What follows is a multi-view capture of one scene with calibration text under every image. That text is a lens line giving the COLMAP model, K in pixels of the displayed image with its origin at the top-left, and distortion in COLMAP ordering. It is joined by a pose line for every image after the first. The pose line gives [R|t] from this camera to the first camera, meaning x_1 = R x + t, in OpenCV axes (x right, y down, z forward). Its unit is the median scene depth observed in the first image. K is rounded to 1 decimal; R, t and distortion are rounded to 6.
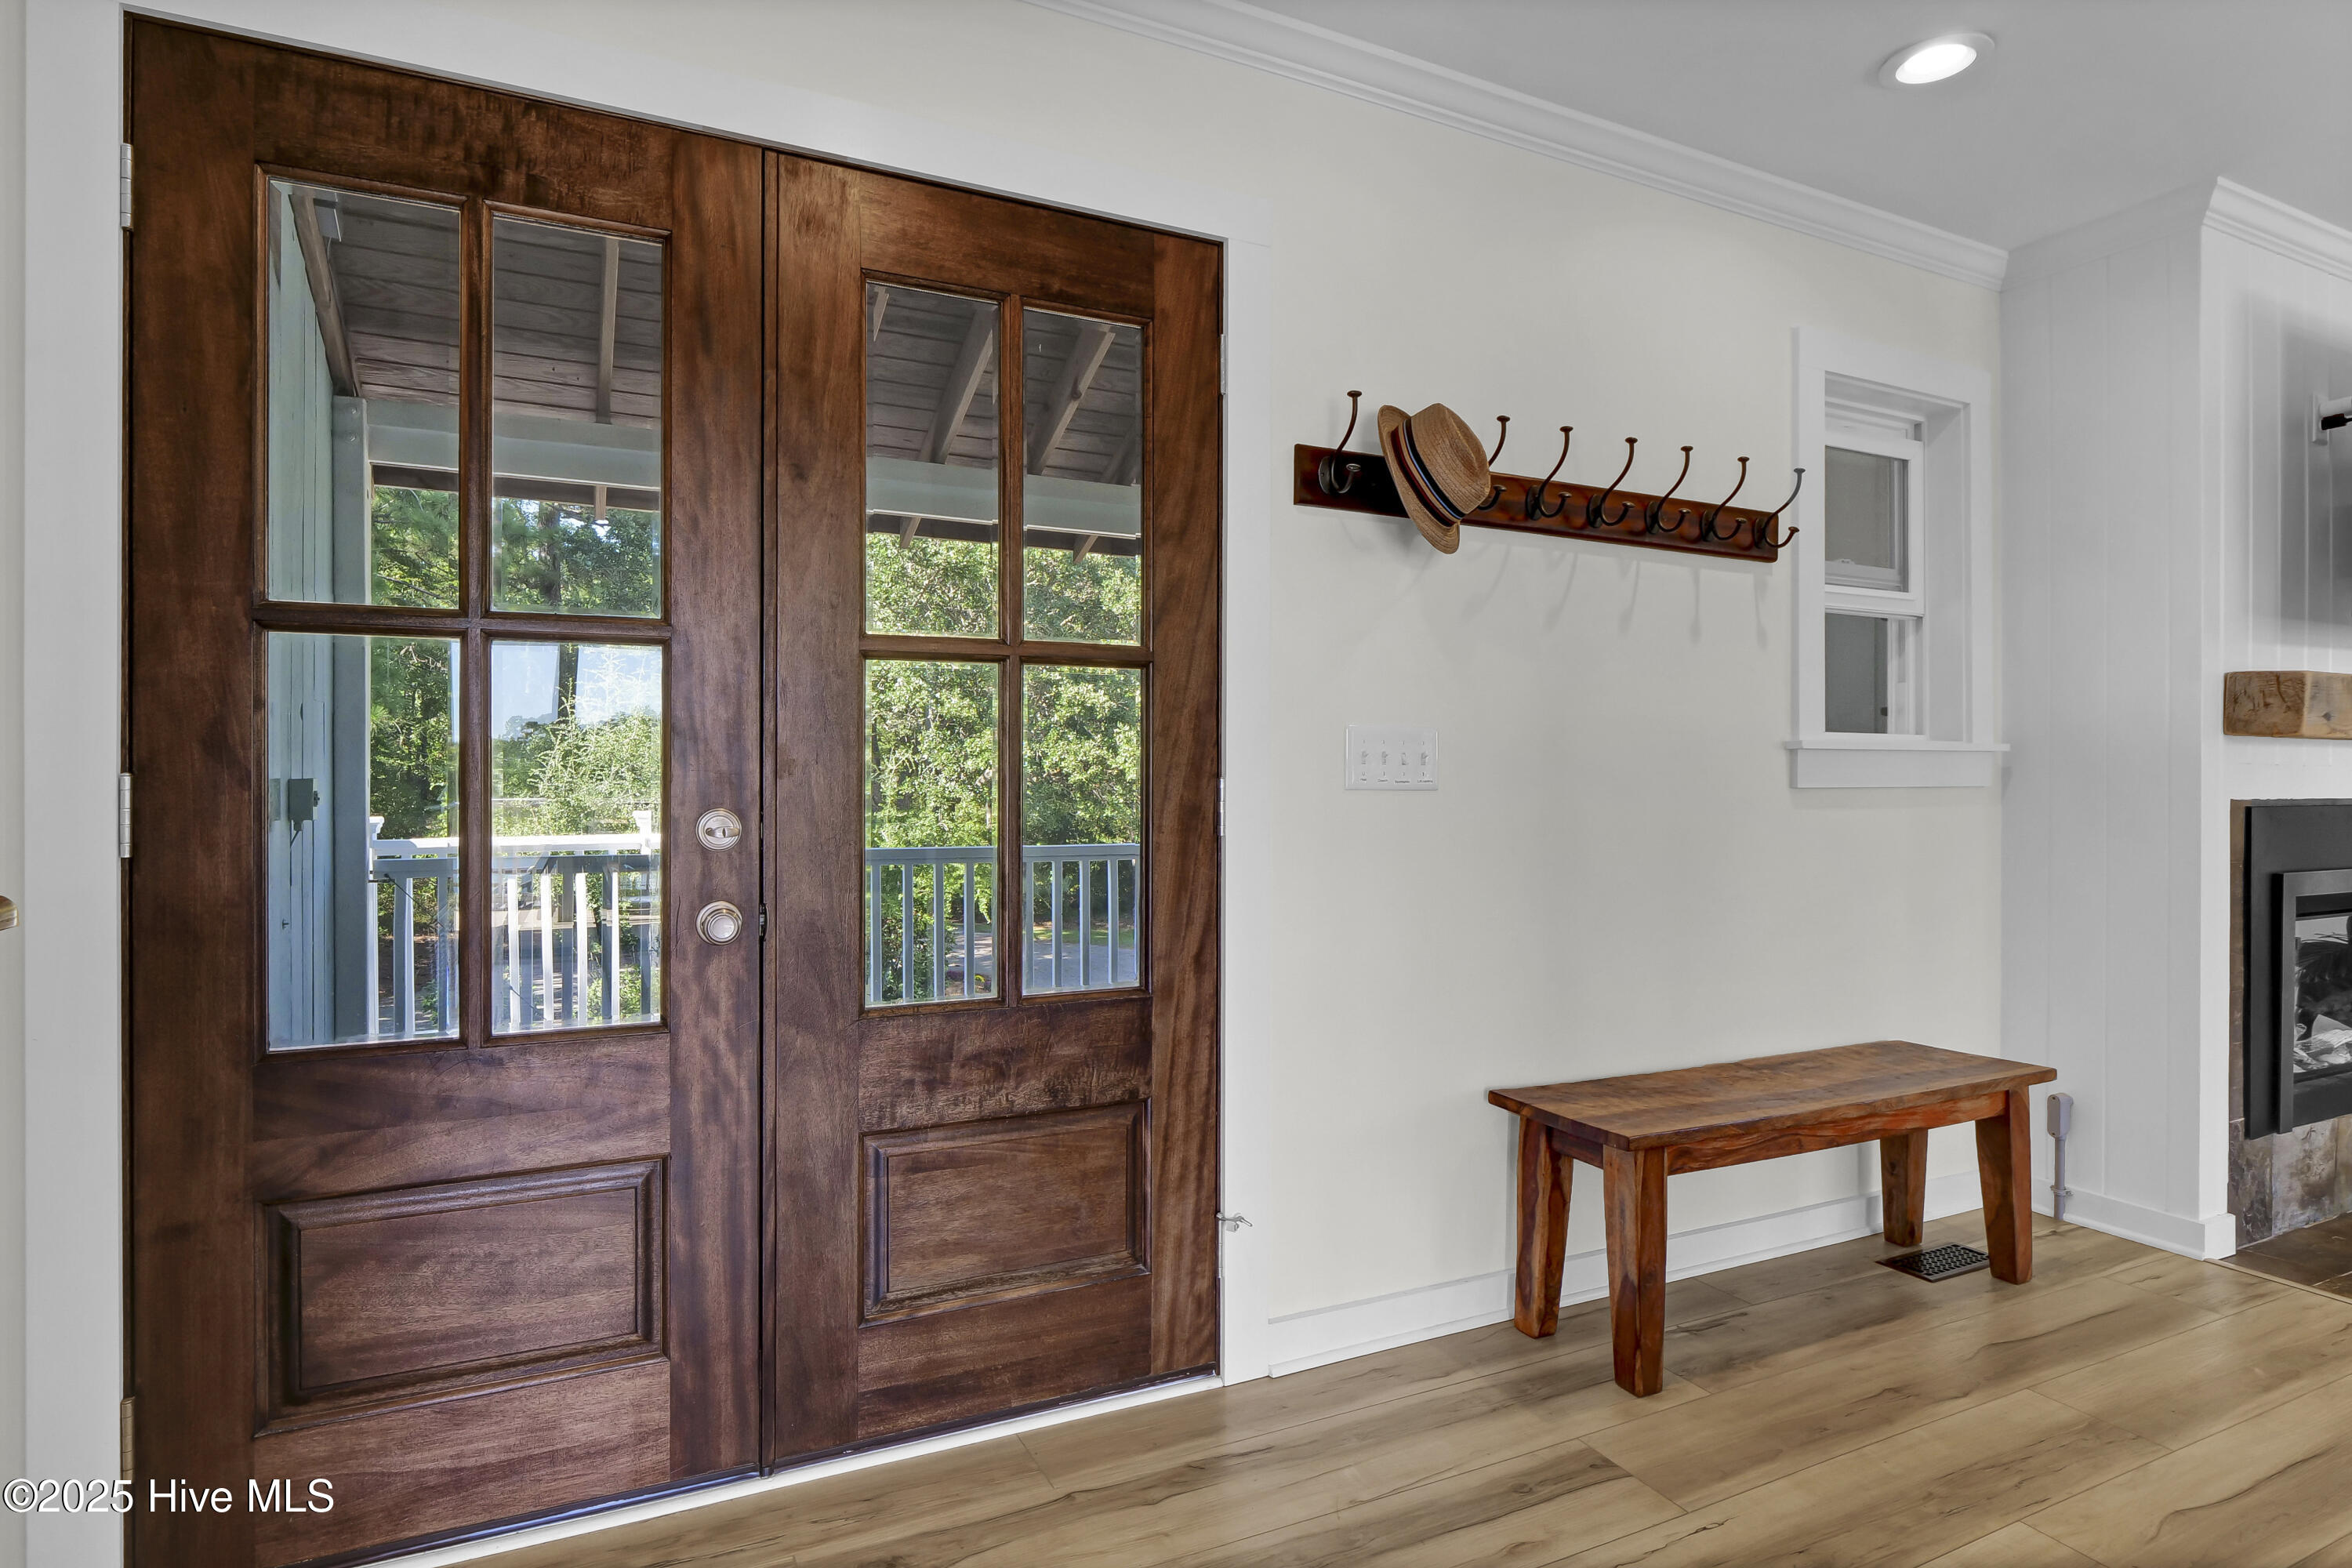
lens RADIAL K [[1276.7, 0, 1182.8], [0, 1276.7, 783.5], [0, 0, 1]] dist [-0.013781, -0.000458]
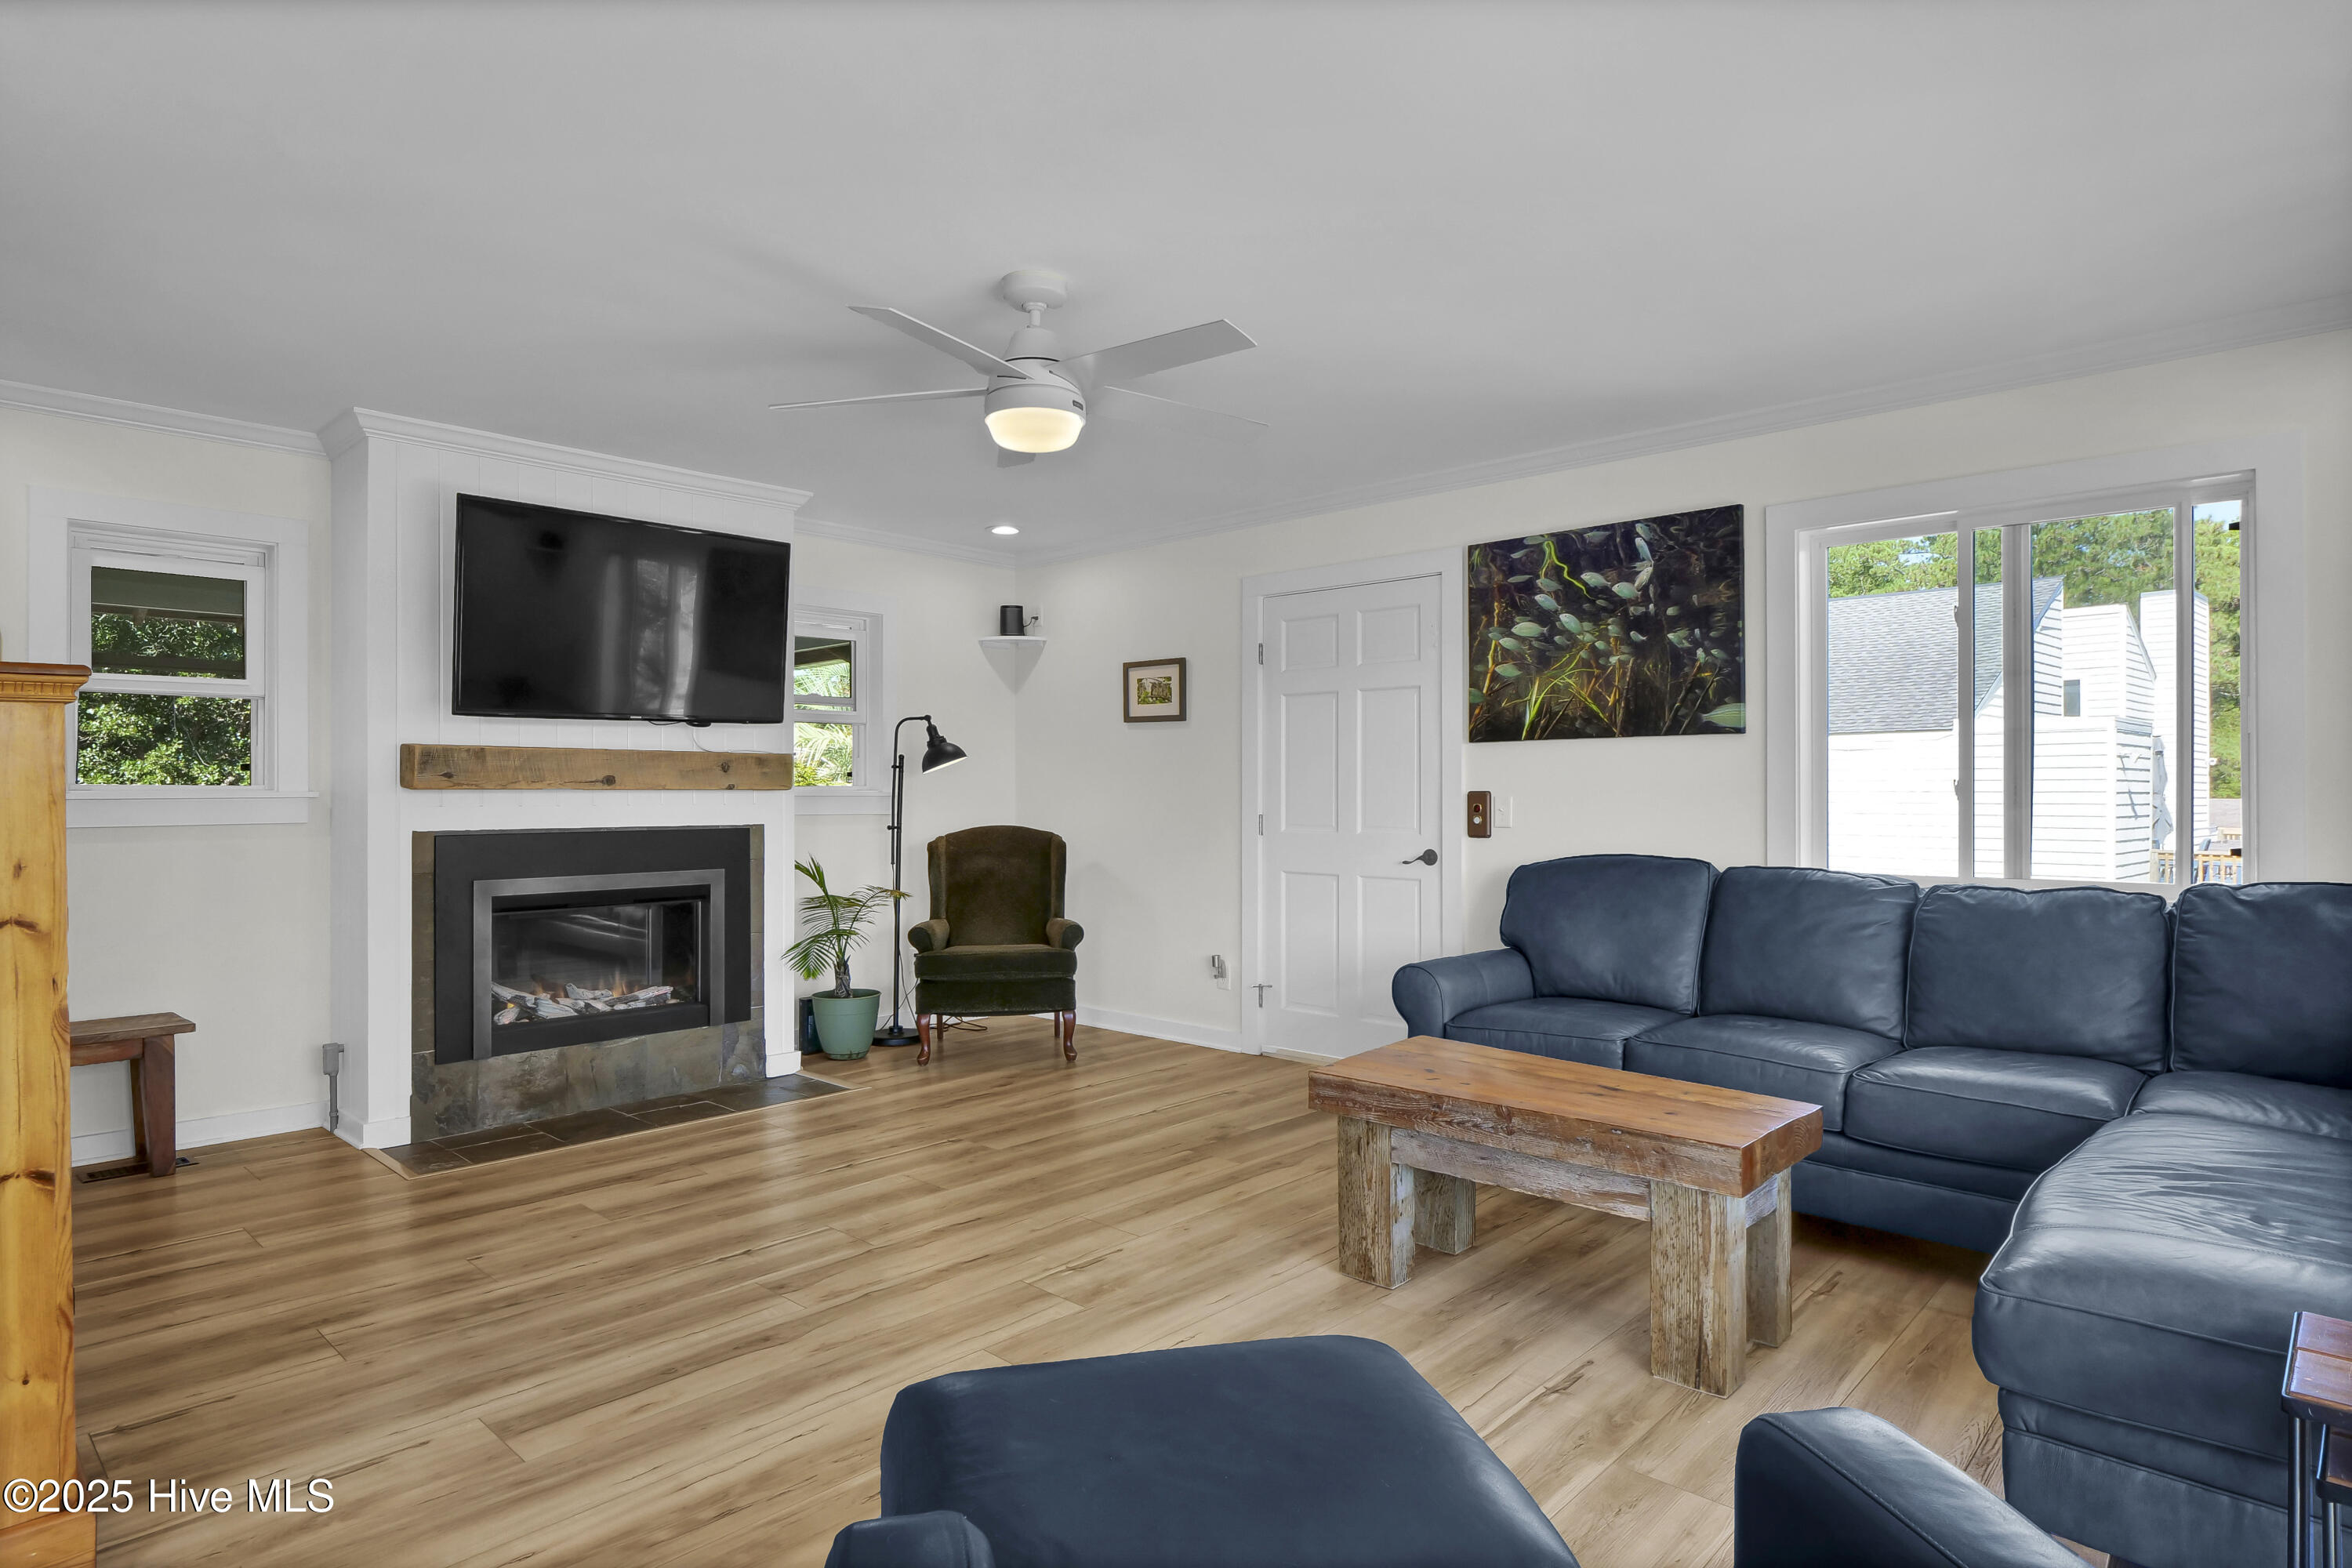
lens RADIAL K [[1260.8, 0, 1177.2], [0, 1260.8, 790.9], [0, 0, 1]] dist [-0.005850, 0.001490]
pose [[0.928499, -0.004937, 0.371303, 1.514095], [0.007279, 0.999961, -0.004906, -0.027317], [-0.371265, 0.007258, 0.928499, -0.910583]]
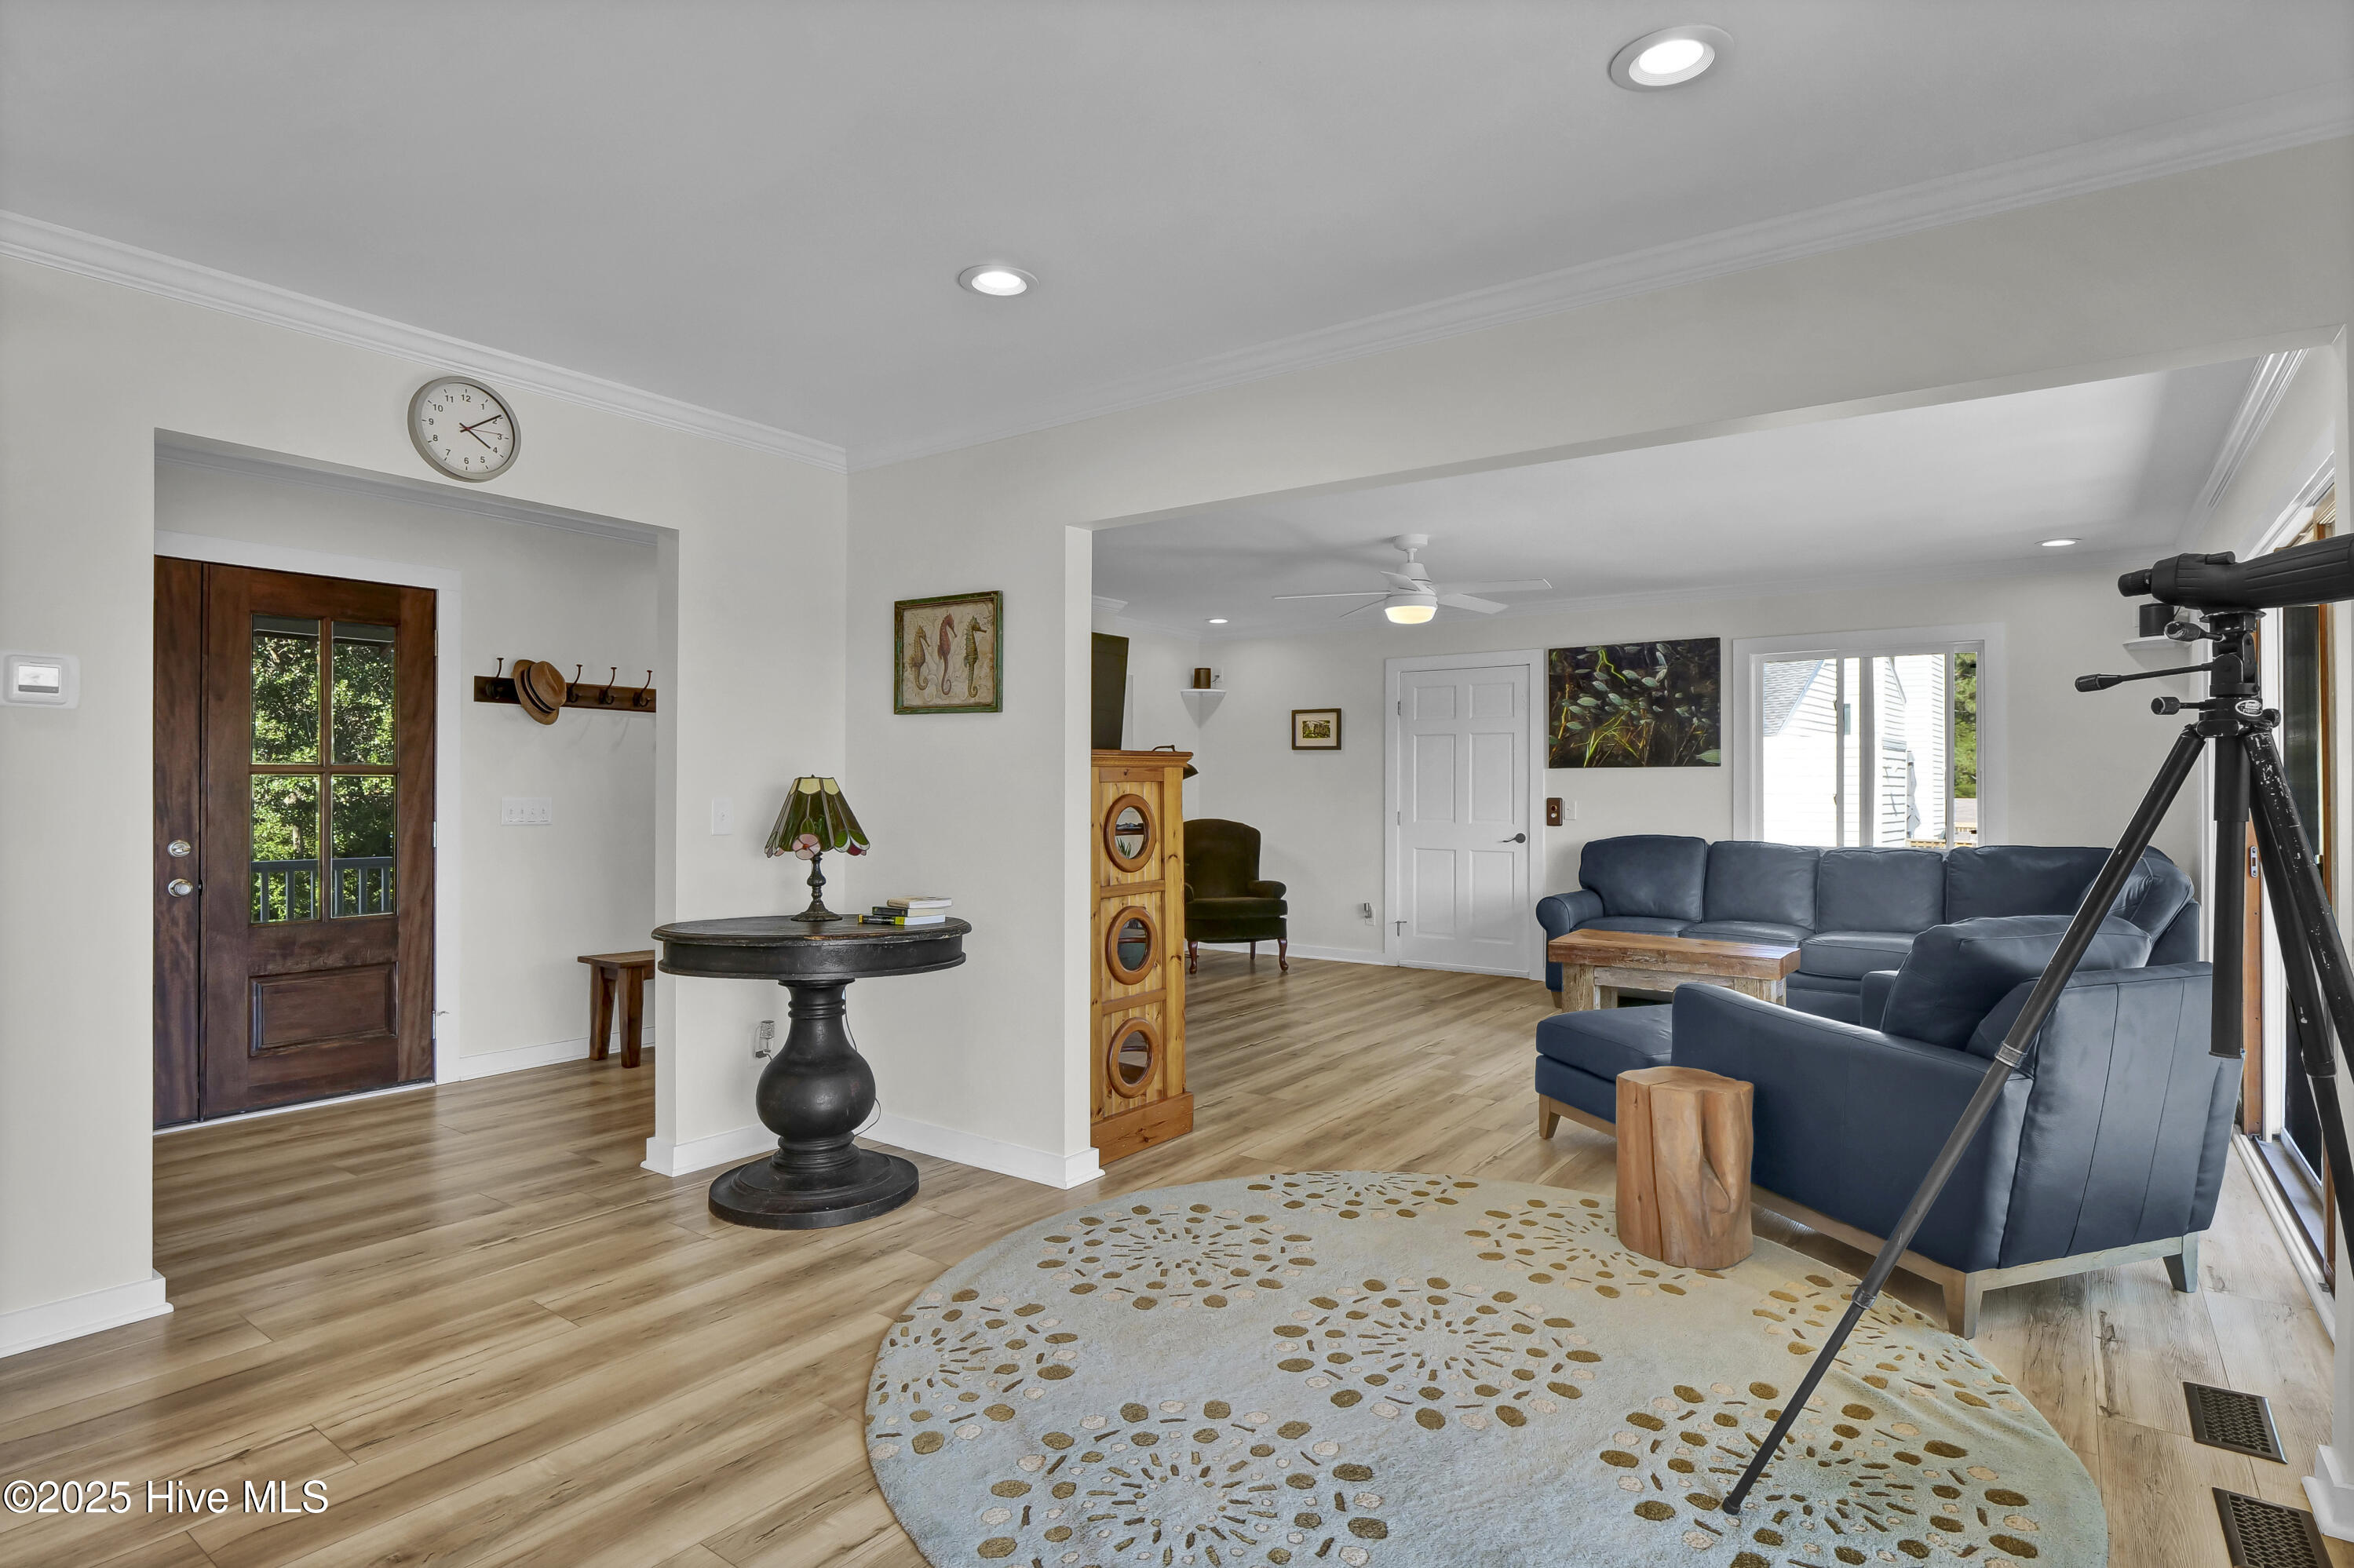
lens RADIAL K [[1188.1, 0, 1178.6], [0, 1188.1, 780.9], [0, 0, 1]] dist [-0.020393, 0.000467]
pose [[0.880330, 0.001019, 0.474362, 0.211247], [0.004592, 0.999933, -0.010670, -0.051476], [-0.474340, 0.011572, 0.880265, -1.575468]]
